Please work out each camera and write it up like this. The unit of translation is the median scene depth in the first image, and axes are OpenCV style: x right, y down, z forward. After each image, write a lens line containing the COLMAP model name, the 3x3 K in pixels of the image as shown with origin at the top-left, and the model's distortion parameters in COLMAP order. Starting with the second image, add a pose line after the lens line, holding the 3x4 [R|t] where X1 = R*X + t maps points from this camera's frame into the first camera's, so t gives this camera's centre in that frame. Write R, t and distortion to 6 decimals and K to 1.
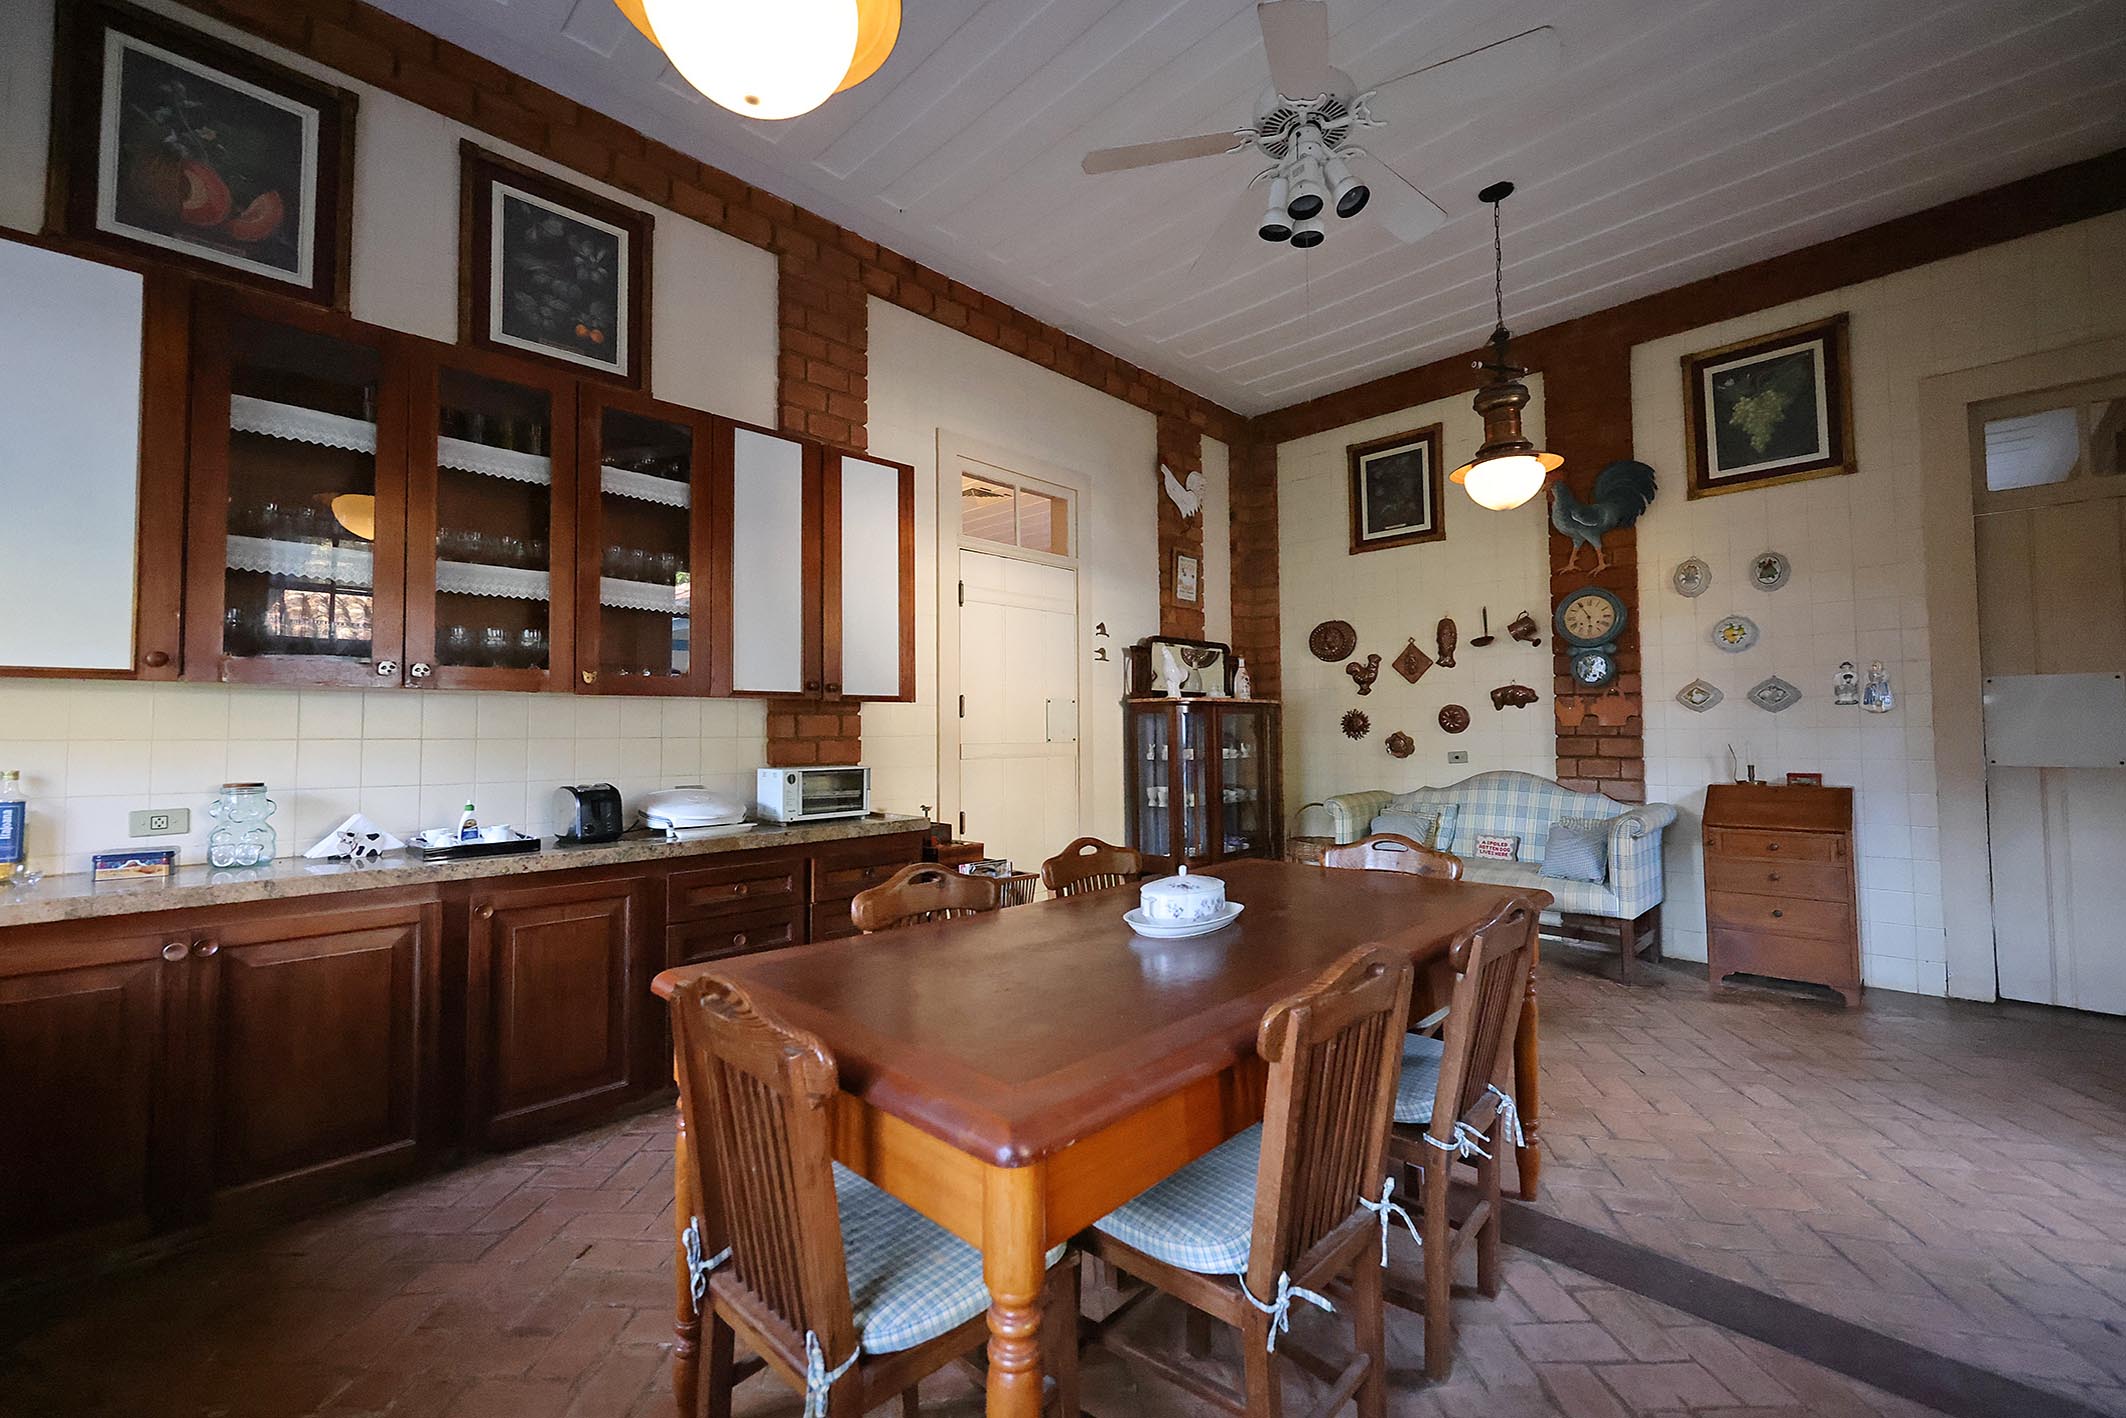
lens RADIAL K [[857.5, 0, 1061.2], [0, 857.5, 702.0], [0, 0, 1]] dist [-0.001970, 0.001165]
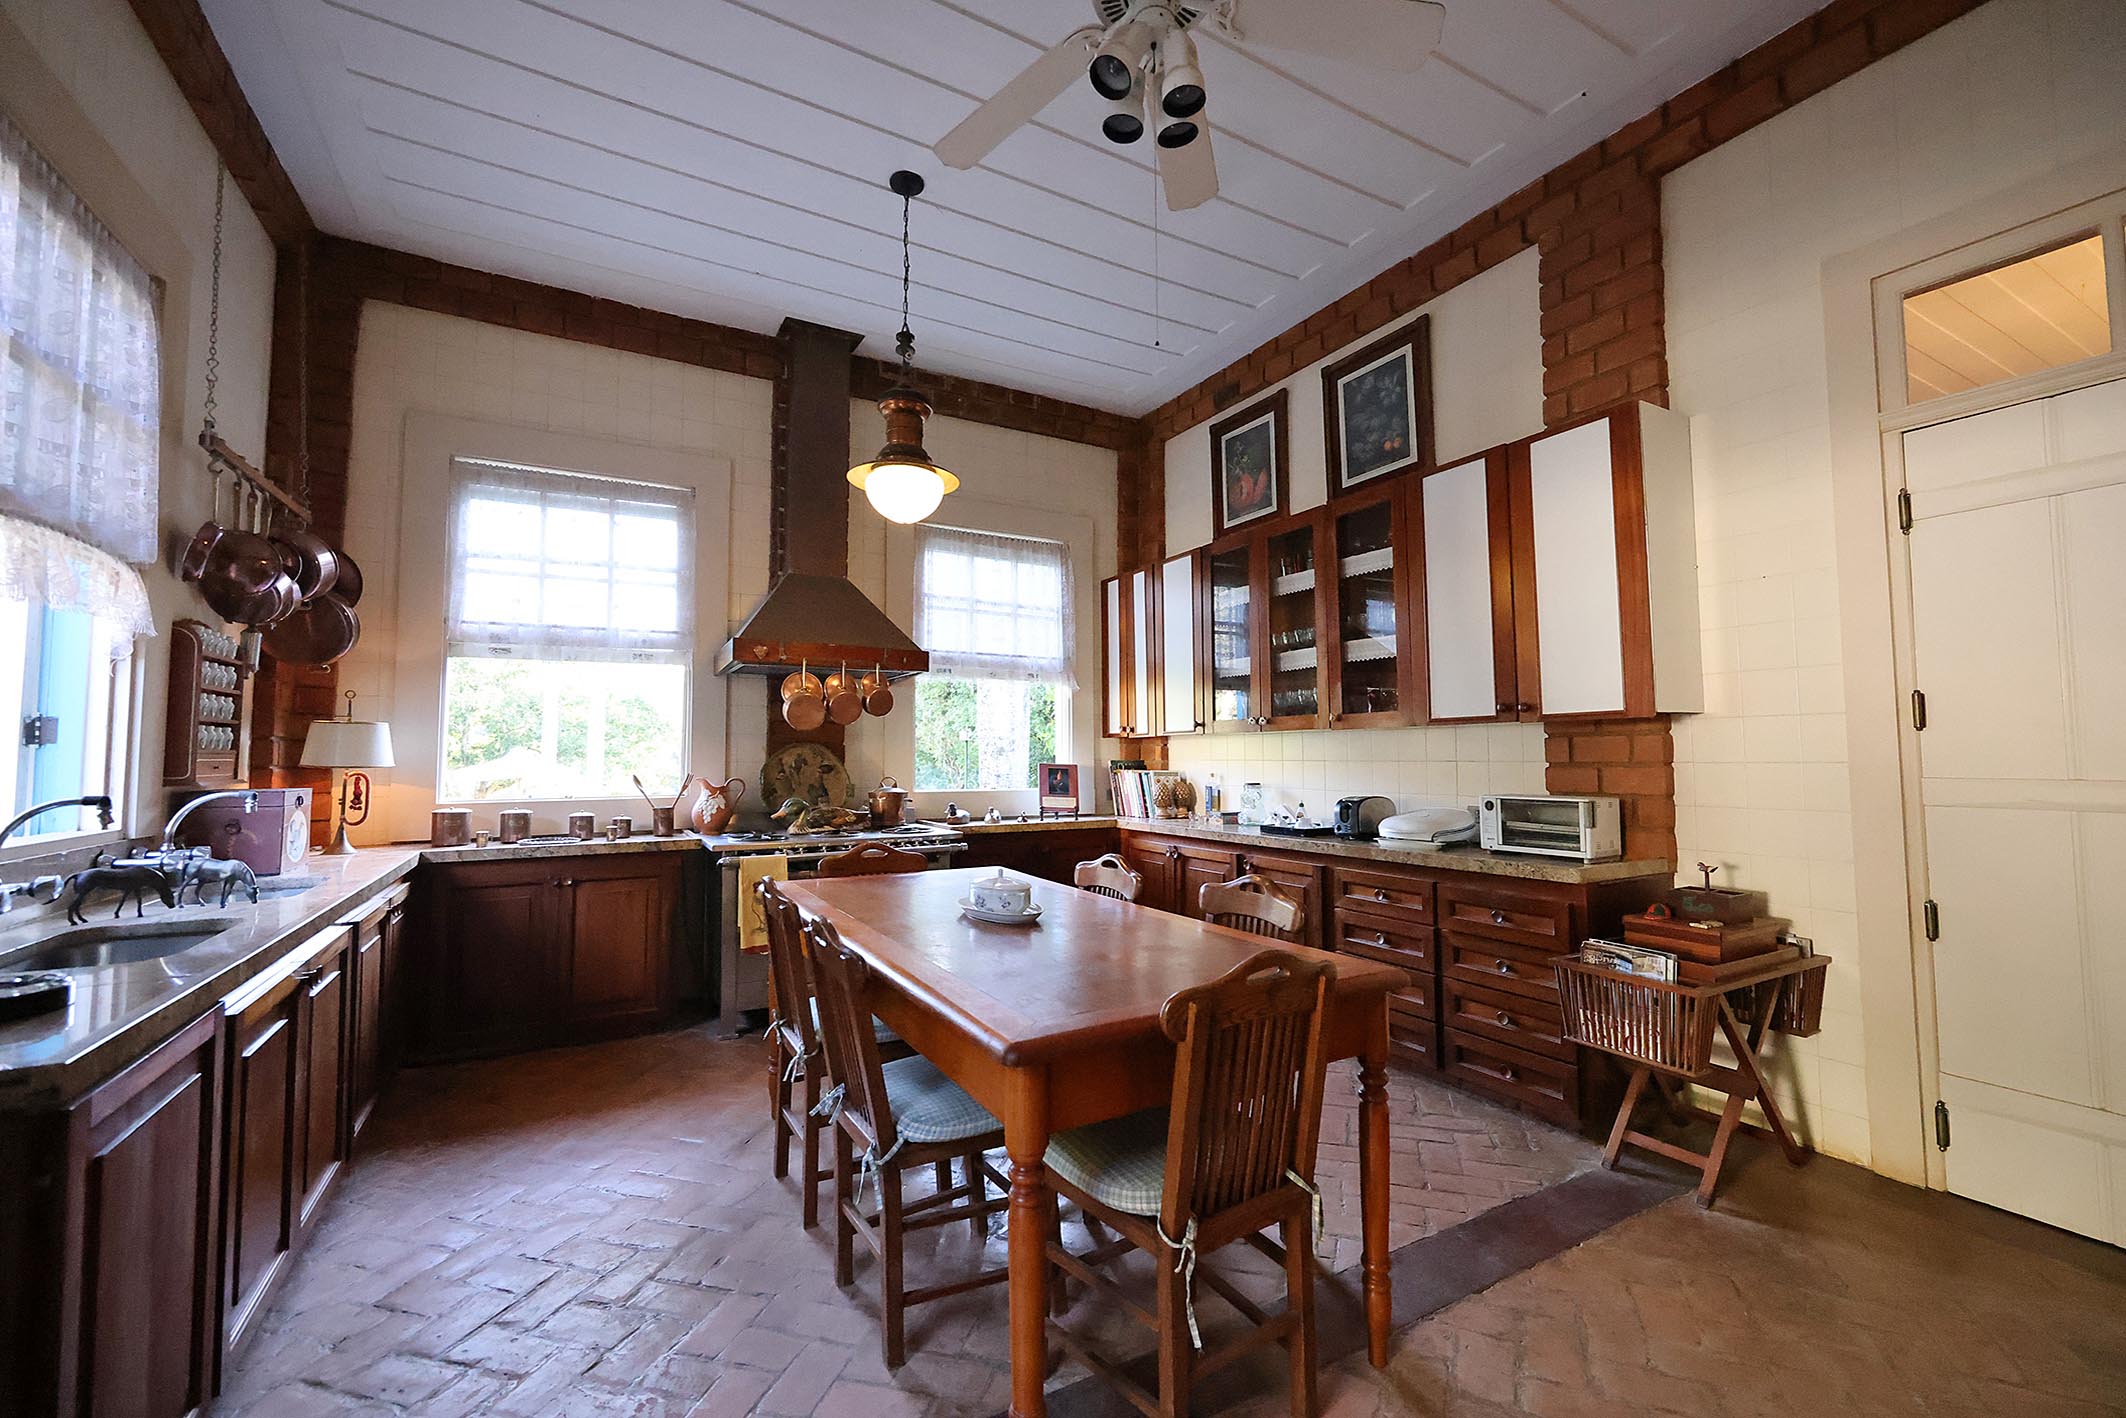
lens RADIAL K [[857.5, 0, 1057.3], [0, 857.5, 710.4], [0, 0, 1]] dist [-0.001970, 0.001165]
pose [[-0.274632, -0.044619, -0.960514, 0.794967], [0.043853, 0.997302, -0.058867, 0.018446], [0.960549, -0.058288, -0.271934, 0.843675]]
